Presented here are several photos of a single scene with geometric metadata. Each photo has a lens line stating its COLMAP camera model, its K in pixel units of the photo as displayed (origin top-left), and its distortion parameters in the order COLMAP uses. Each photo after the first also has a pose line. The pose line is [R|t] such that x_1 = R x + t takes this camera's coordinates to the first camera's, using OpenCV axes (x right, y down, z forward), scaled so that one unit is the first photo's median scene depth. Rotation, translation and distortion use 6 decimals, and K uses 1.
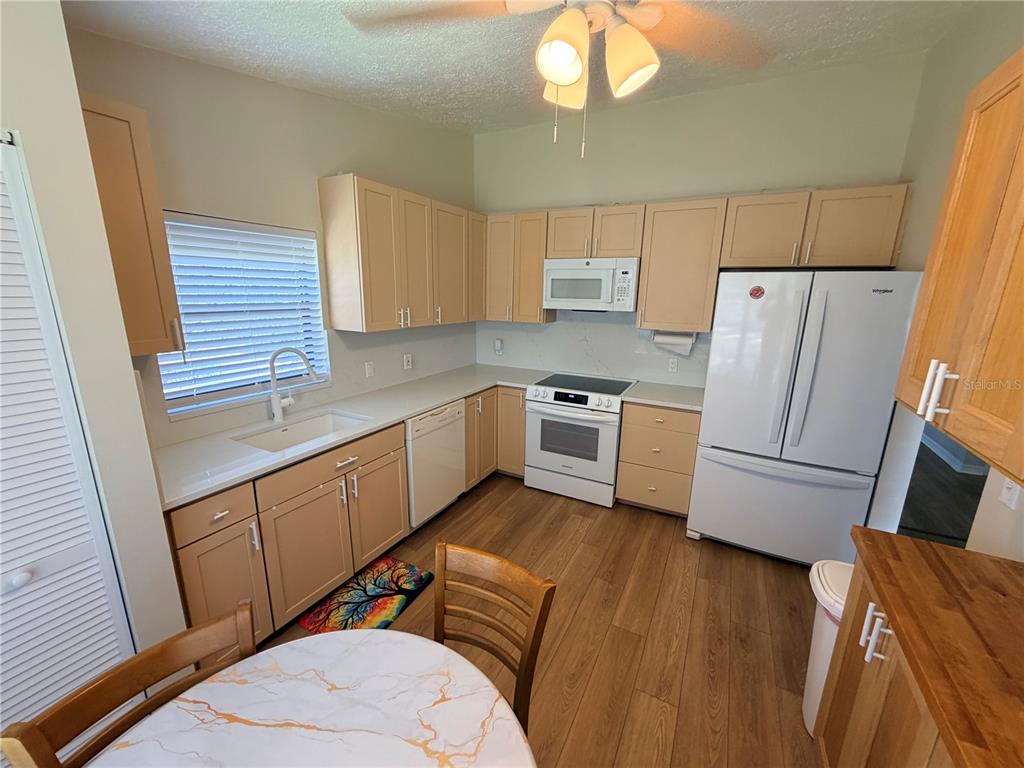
lens RADIAL K [[409.1, 0, 508.5], [0, 409.1, 391.7], [0, 0, 1]] dist [0.000916, -0.000080]
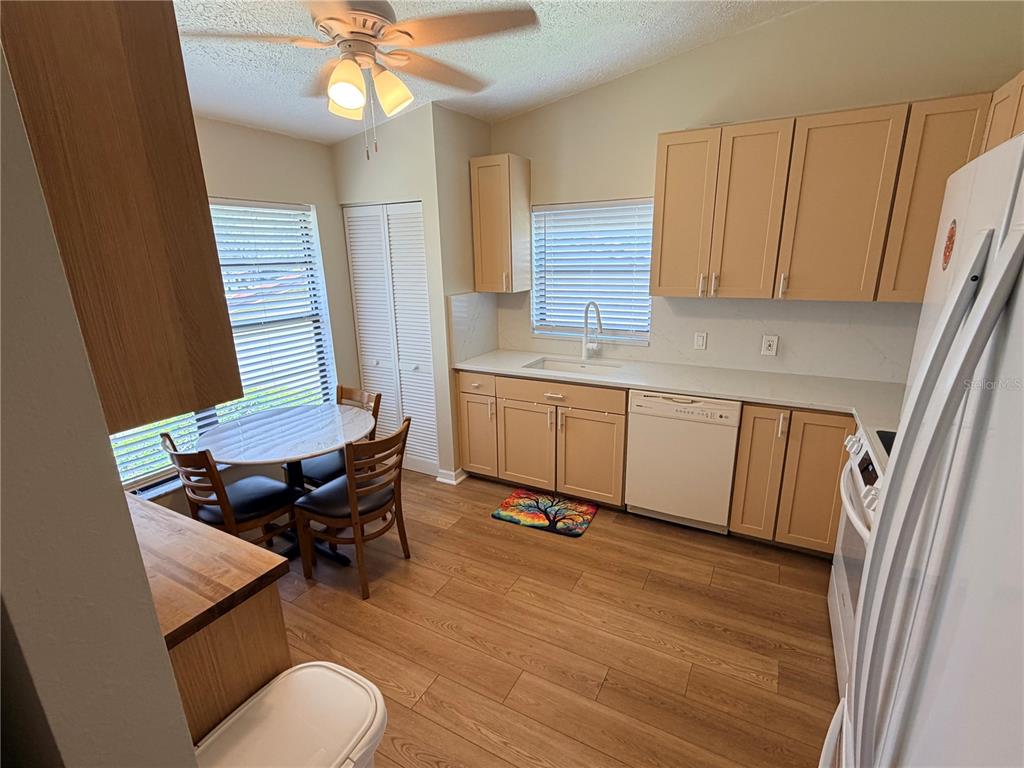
lens RADIAL K [[482.7, 0, 509.4], [0, 482.7, 382.4], [0, 0, 1]] dist [0.000134, 0.000069]
pose [[-0.004107, 0.246431, -0.969152, 0.951706], [-0.218193, 0.945587, 0.241364, -0.179203], [0.975897, 0.212454, 0.049886, 0.739008]]
